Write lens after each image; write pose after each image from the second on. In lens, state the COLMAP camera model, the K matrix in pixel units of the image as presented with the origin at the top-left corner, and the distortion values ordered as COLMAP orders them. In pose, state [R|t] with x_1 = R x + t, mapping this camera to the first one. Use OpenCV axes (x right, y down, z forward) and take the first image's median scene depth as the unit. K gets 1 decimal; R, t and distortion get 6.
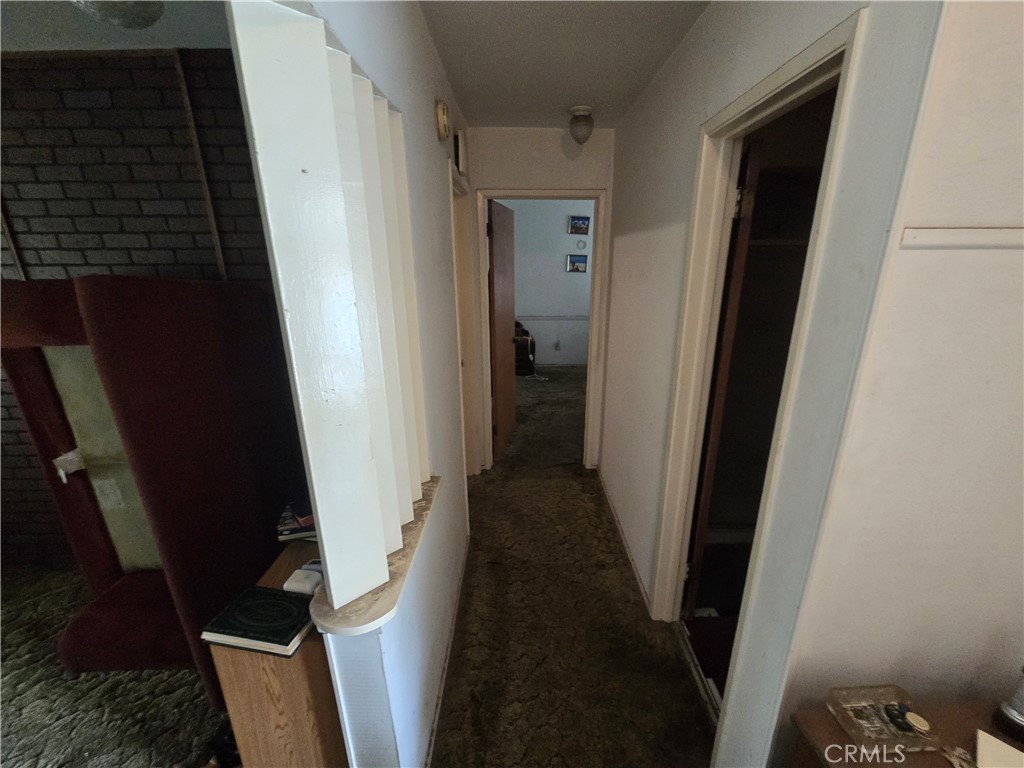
lens RADIAL K [[422.0, 0, 513.4], [0, 422.0, 385.2], [0, 0, 1]] dist [-0.002628, 0.001792]
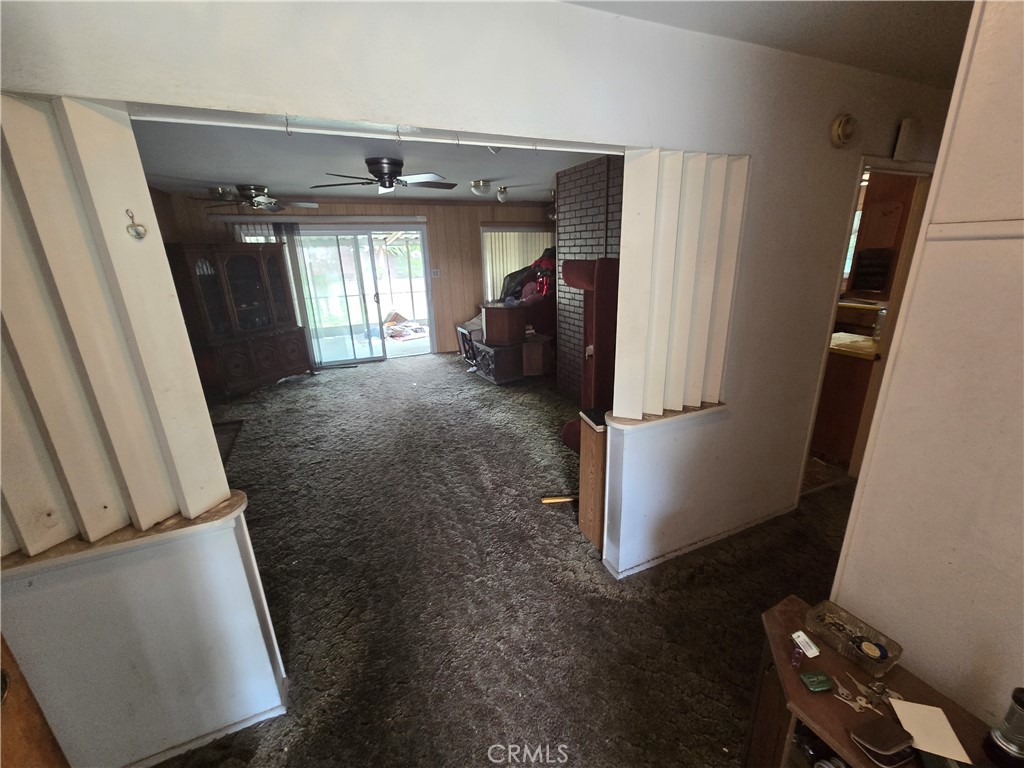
lens RADIAL K [[422.0, 0, 509.6], [0, 422.0, 385.7], [0, 0, 1]] dist [-0.002628, 0.001792]
pose [[0.391697, 0.274791, -0.878102, 0.853499], [-0.247751, 0.950612, 0.186967, 0.082438], [0.886111, 0.144316, 0.440432, -0.302875]]
